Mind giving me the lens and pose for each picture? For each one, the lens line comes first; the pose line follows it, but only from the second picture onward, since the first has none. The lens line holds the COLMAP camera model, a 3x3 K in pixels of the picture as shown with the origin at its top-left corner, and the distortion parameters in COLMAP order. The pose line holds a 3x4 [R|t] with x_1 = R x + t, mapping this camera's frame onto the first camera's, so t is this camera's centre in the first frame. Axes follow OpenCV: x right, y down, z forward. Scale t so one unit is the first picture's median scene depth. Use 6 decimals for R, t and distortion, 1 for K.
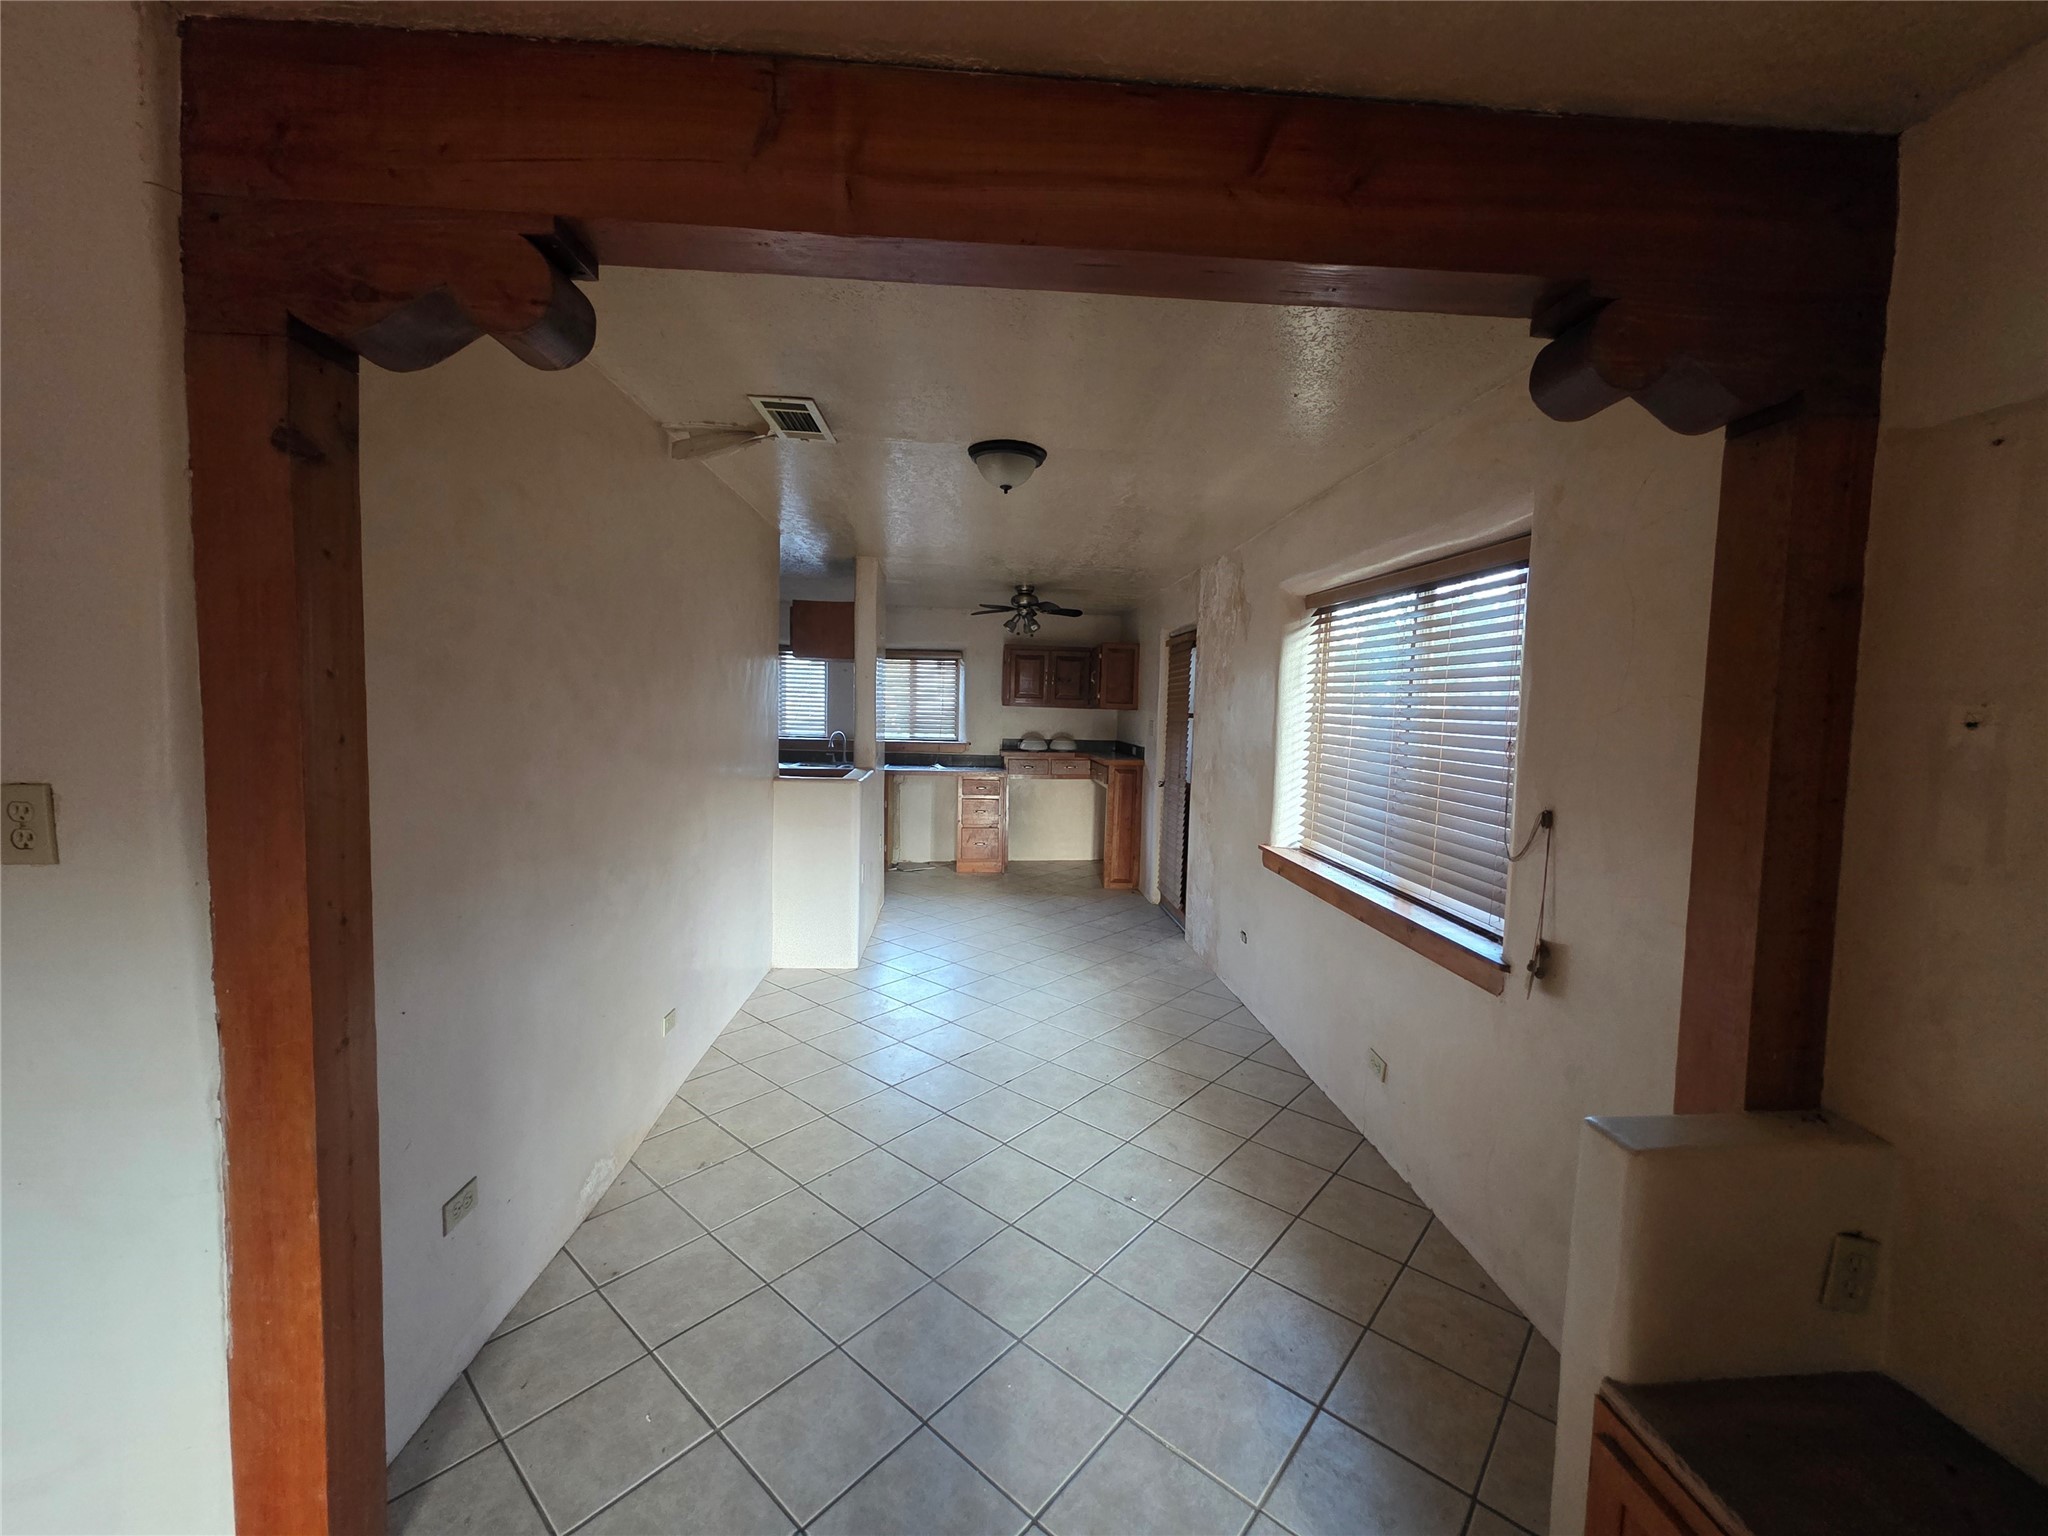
lens RADIAL K [[816.1, 0, 1025.0], [0, 816.1, 760.8], [0, 0, 1]] dist [0.001880, 0.000229]
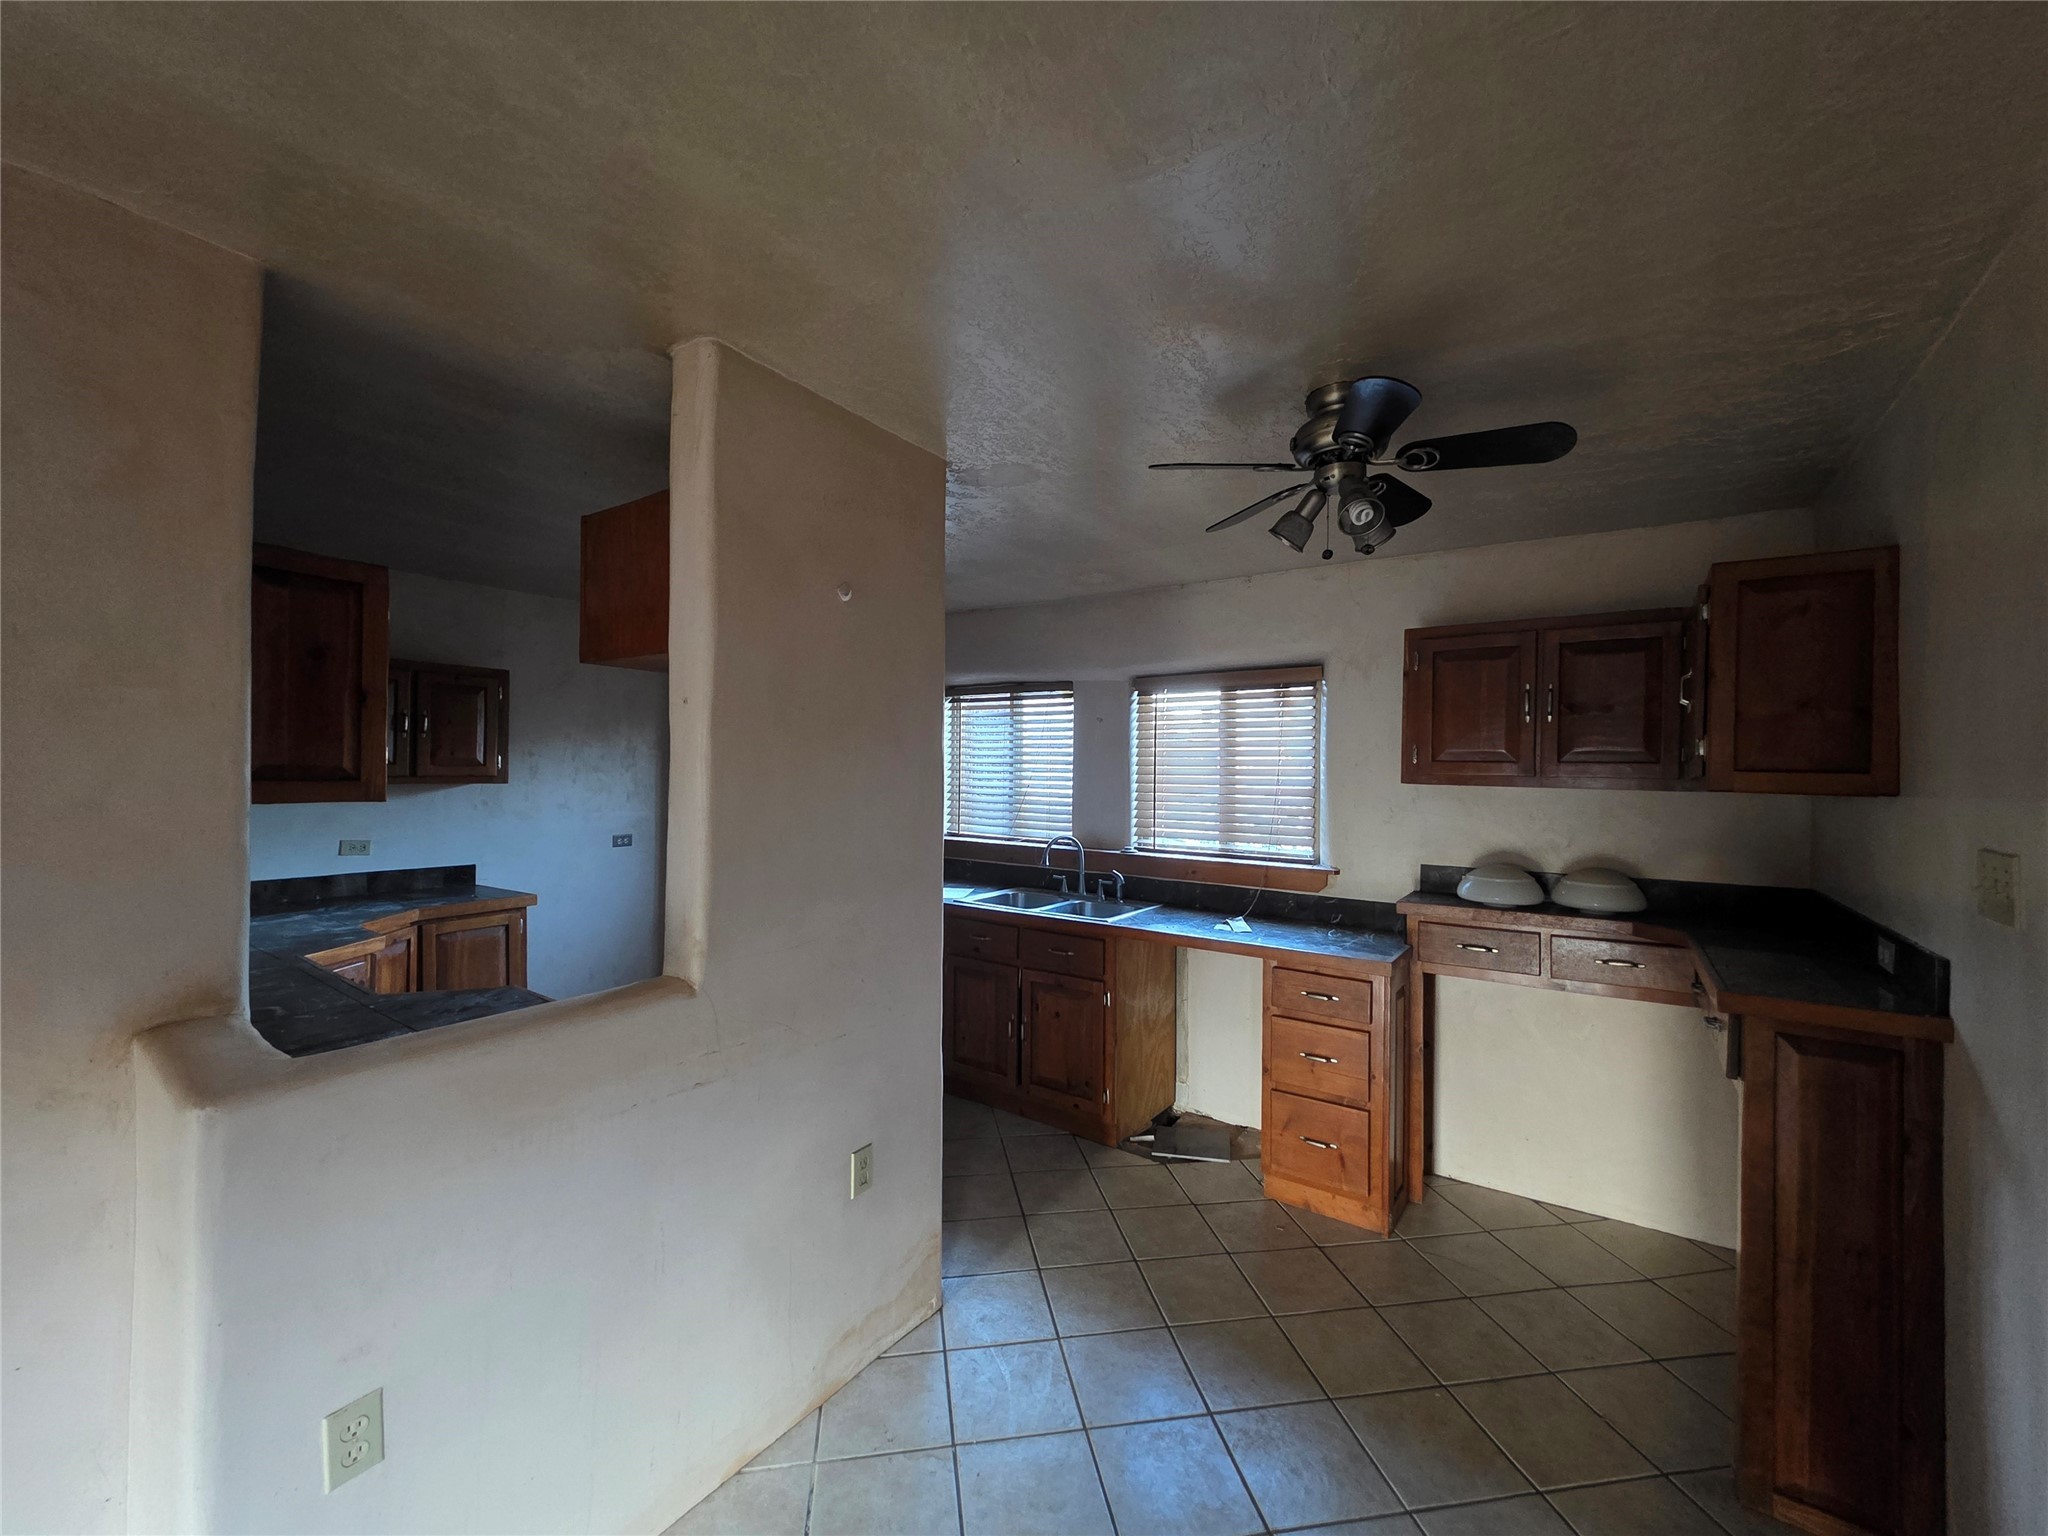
lens RADIAL K [[816.1, 0, 1020.2], [0, 816.1, 770.9], [0, 0, 1]] dist [0.001880, 0.000229]
pose [[0.770804, -0.015514, -0.636883, 0.079955], [-0.039464, 0.996621, -0.072038, -0.036850], [0.635848, 0.080661, 0.767588, 0.564825]]
